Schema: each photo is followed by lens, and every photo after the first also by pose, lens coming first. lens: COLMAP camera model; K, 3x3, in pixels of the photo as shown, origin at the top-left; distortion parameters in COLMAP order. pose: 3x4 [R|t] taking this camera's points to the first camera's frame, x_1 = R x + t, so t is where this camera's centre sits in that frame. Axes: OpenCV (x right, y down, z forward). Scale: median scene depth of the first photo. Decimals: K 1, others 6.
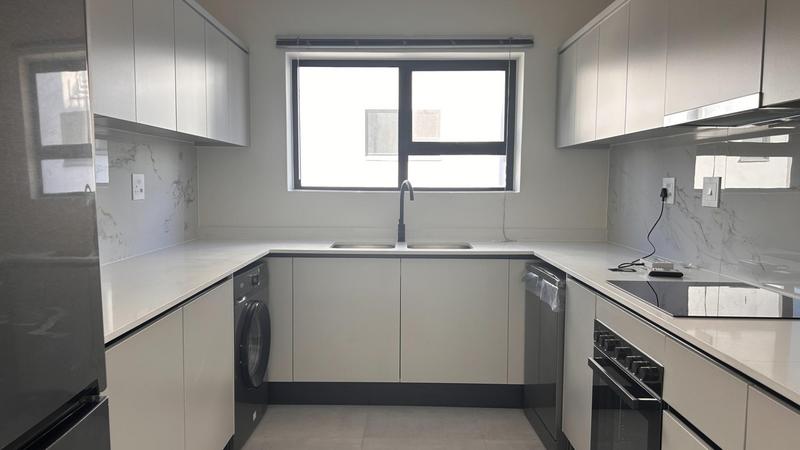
lens RADIAL K [[599.0, 0, 400.0], [0, 599.0, 225.0], [0, 0, 1]] dist [0.115522, -0.114702]
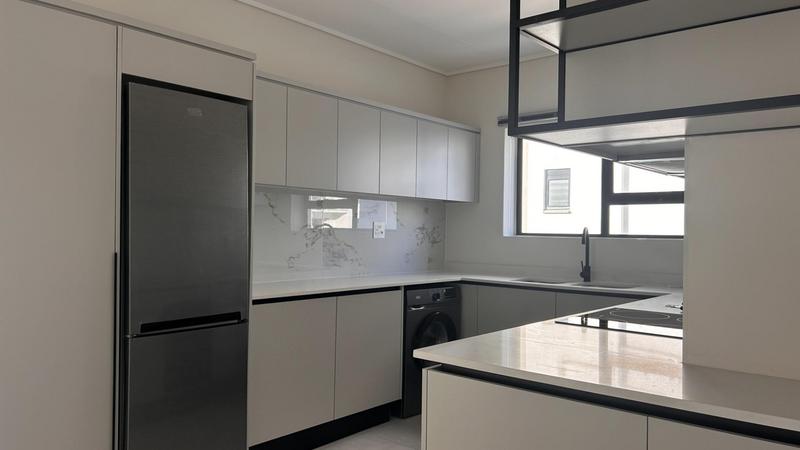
lens RADIAL K [[598.3, 0, 395.4], [0, 598.3, 216.0], [0, 0, 1]] dist [0.010377, 0.000333]
pose [[0.757363, -0.010579, -0.652909, 0.525147], [-0.059843, 0.994537, -0.085532, 0.025638], [0.650246, 0.103851, 0.752592, -0.103202]]
